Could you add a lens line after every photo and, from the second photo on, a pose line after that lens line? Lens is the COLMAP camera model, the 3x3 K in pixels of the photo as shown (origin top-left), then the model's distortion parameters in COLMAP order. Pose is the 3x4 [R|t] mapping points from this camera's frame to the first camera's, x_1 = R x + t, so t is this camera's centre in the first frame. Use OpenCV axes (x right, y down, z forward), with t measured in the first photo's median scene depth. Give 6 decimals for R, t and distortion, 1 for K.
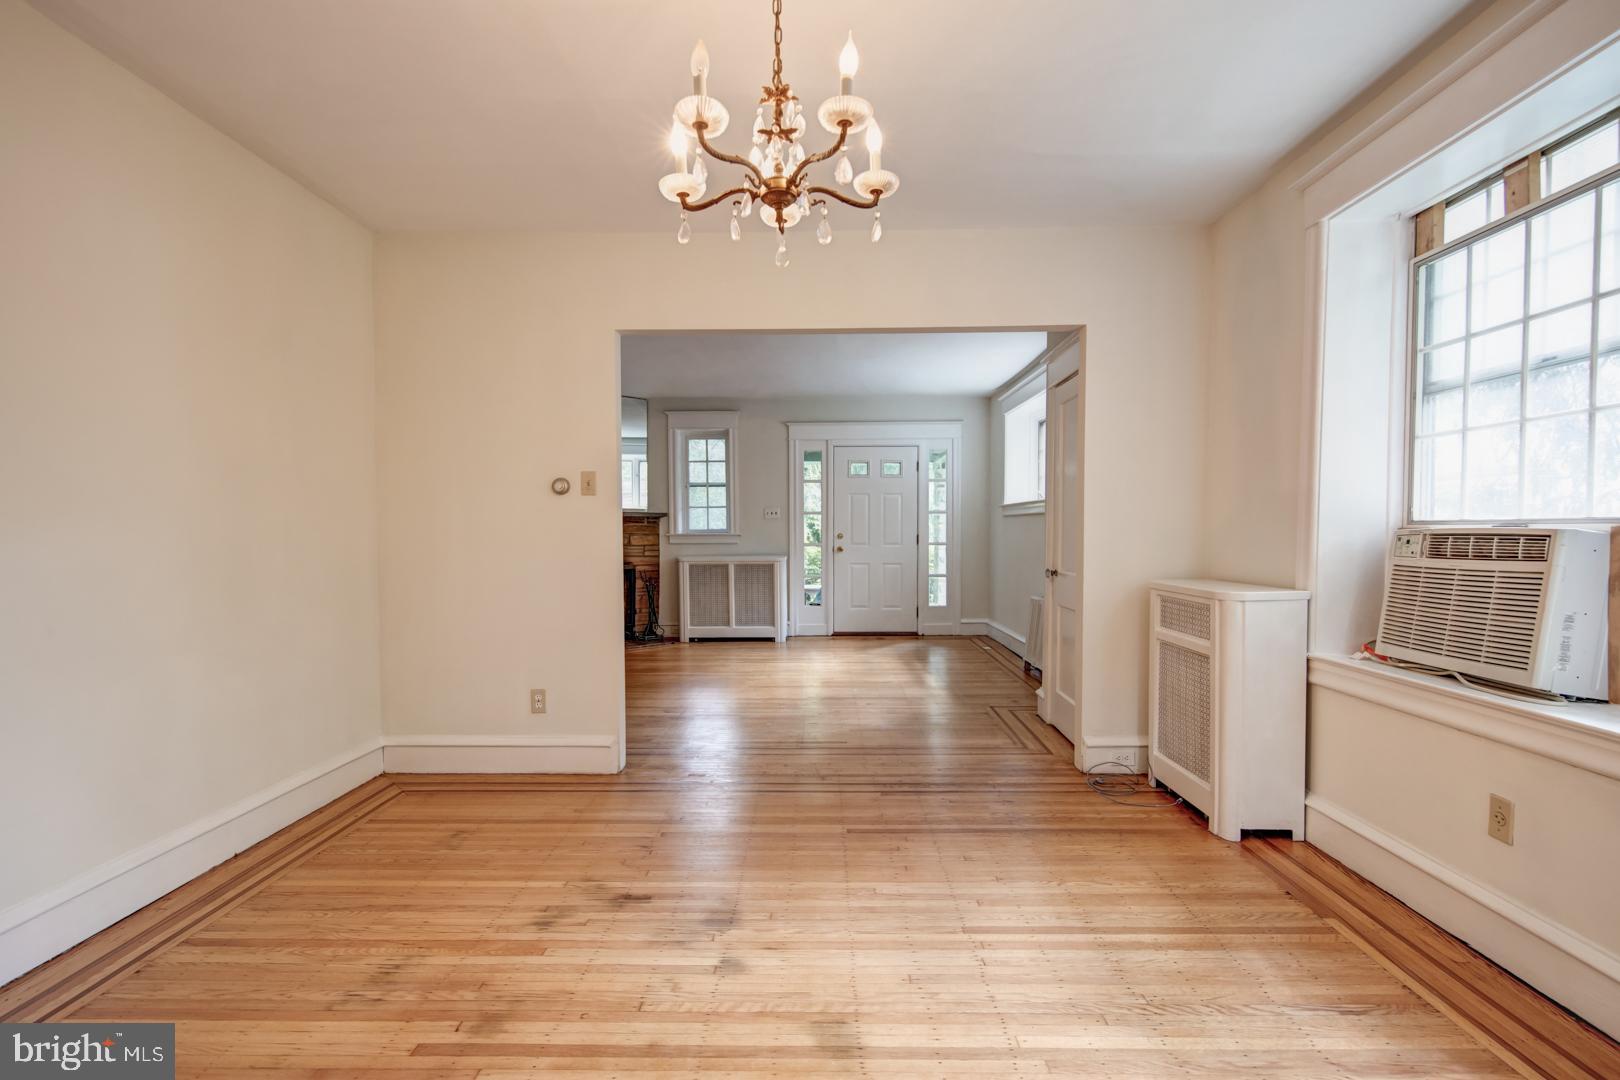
lens RADIAL K [[729.3, 0, 802.3], [0, 729.3, 552.1], [0, 0, 1]] dist [0.025390, -0.013741]
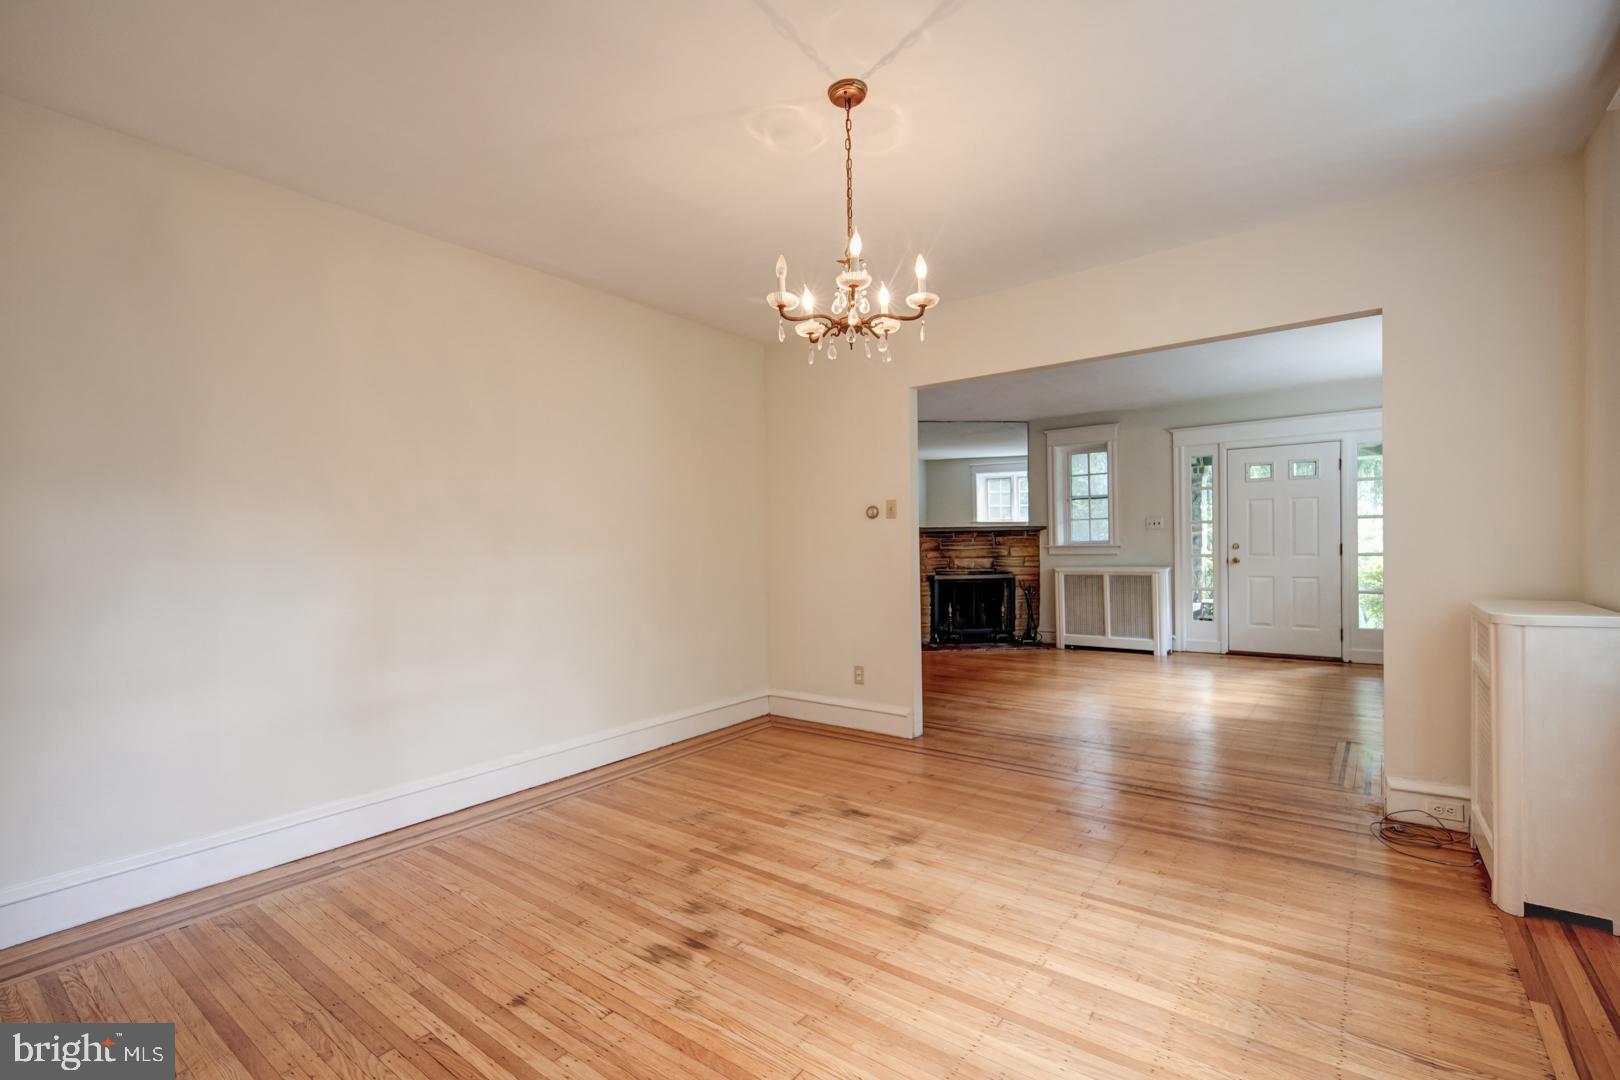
lens RADIAL K [[711.2, 0, 809.4], [0, 711.2, 550.8], [0, 0, 1]] dist [0.012970, -0.000378]
pose [[0.810626, -0.005273, -0.585540, 0.316642], [-0.004129, 0.999883, -0.014720, -0.001577], [0.585549, 0.014350, 0.810510, -0.096972]]
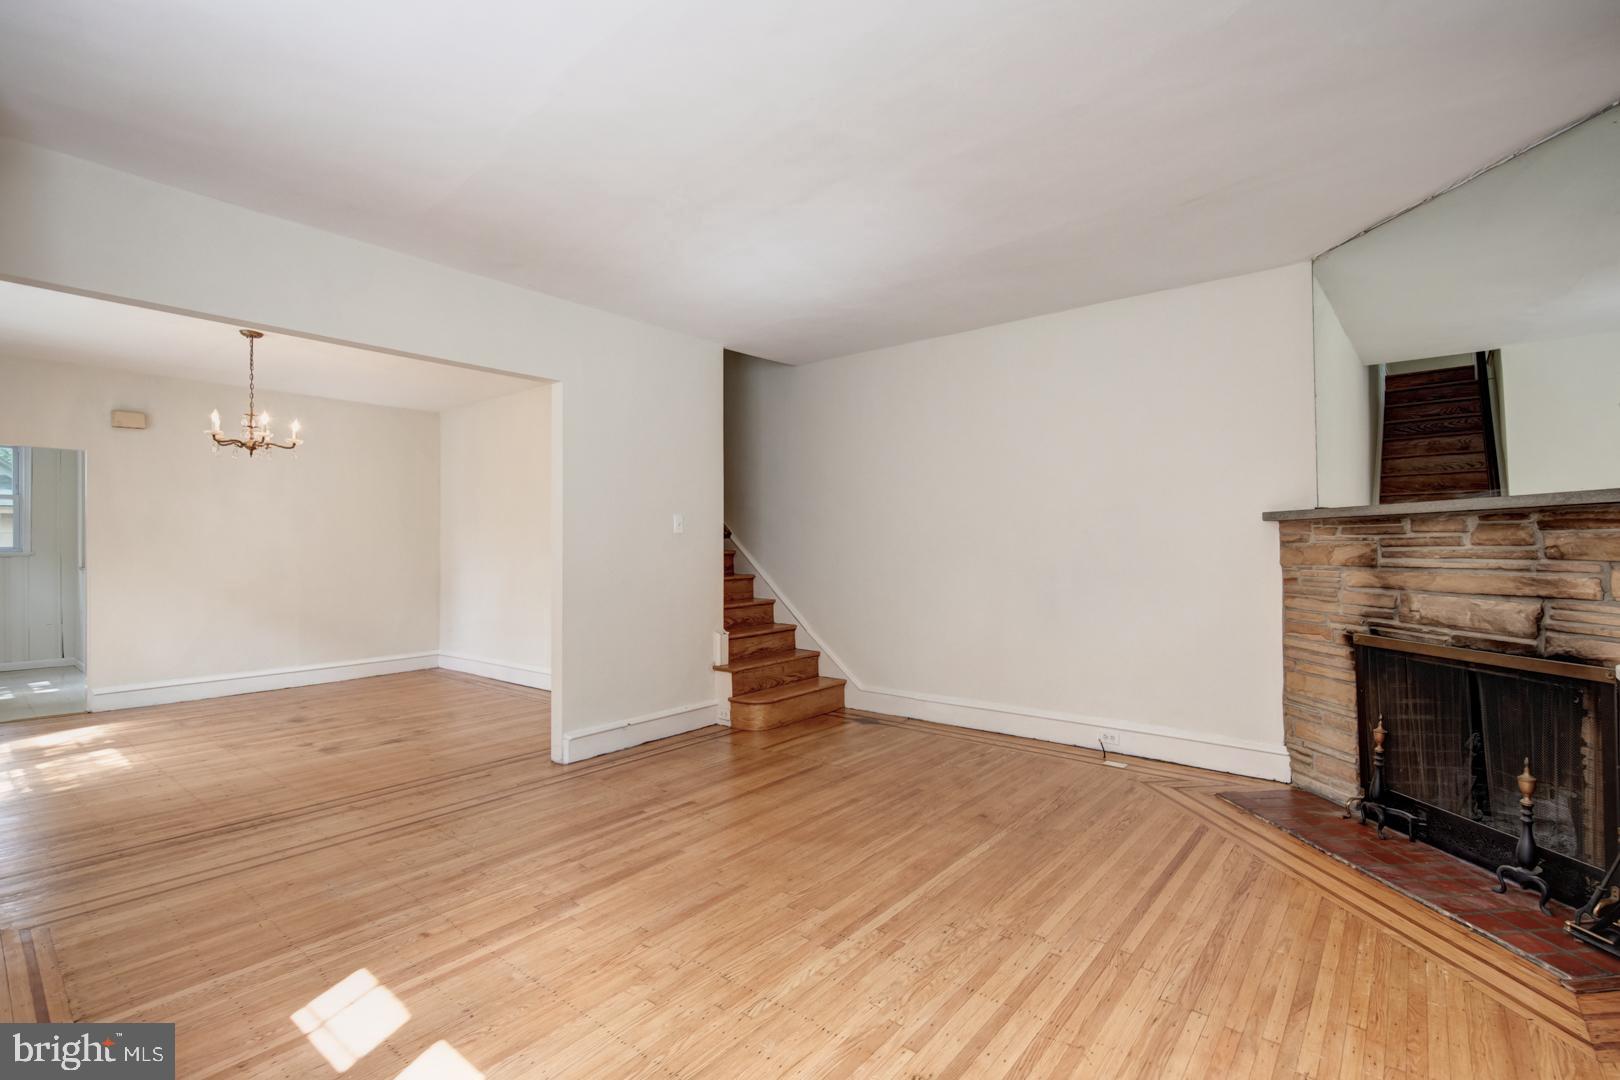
lens RADIAL K [[752.6, 0, 811.5], [0, 752.6, 538.0], [0, 0, 1]] dist [0.012252, -0.000691]
pose [[-0.608103, -0.003397, -0.793851, 0.444968], [-0.016465, 0.999830, 0.008334, -0.070299], [0.793688, 0.018139, -0.608055, 2.022822]]
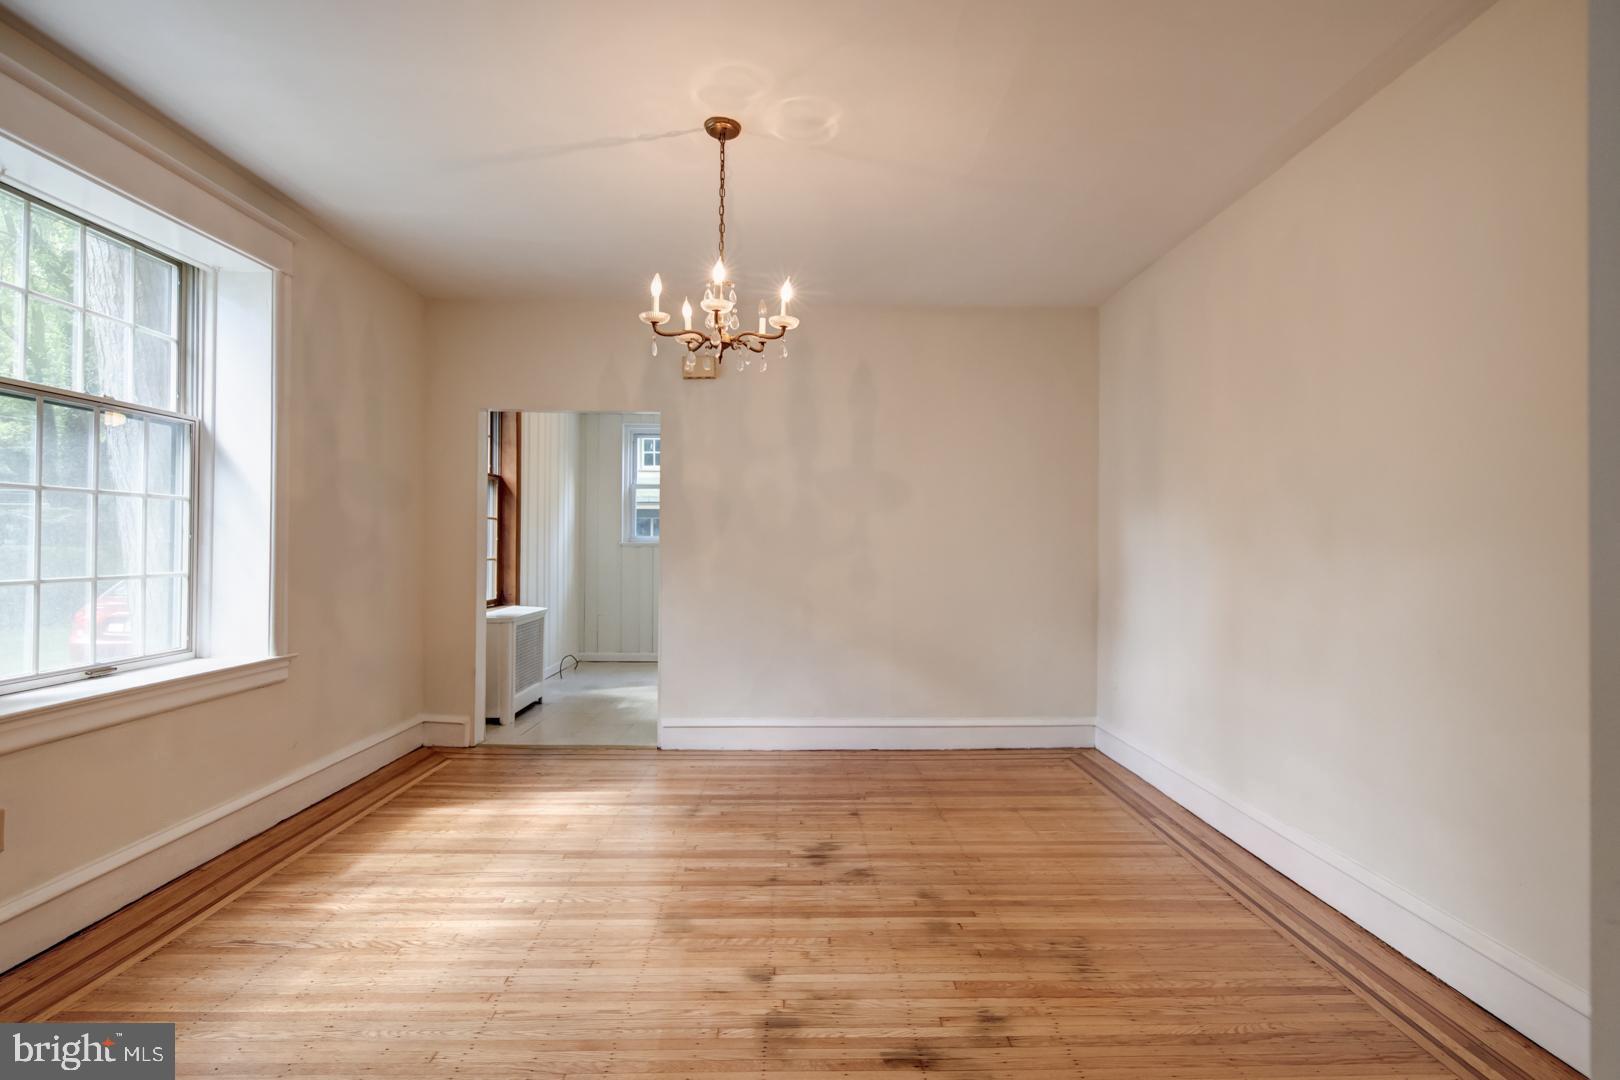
lens RADIAL K [[752.6, 0, 811.5], [0, 752.6, 538.0], [0, 0, 1]] dist [0.012252, -0.000691]
pose [[-0.998510, -0.002882, -0.054486, -0.060733], [-0.003901, 0.999819, 0.018618, -0.036200], [0.054423, 0.018802, -0.998341, 1.130109]]
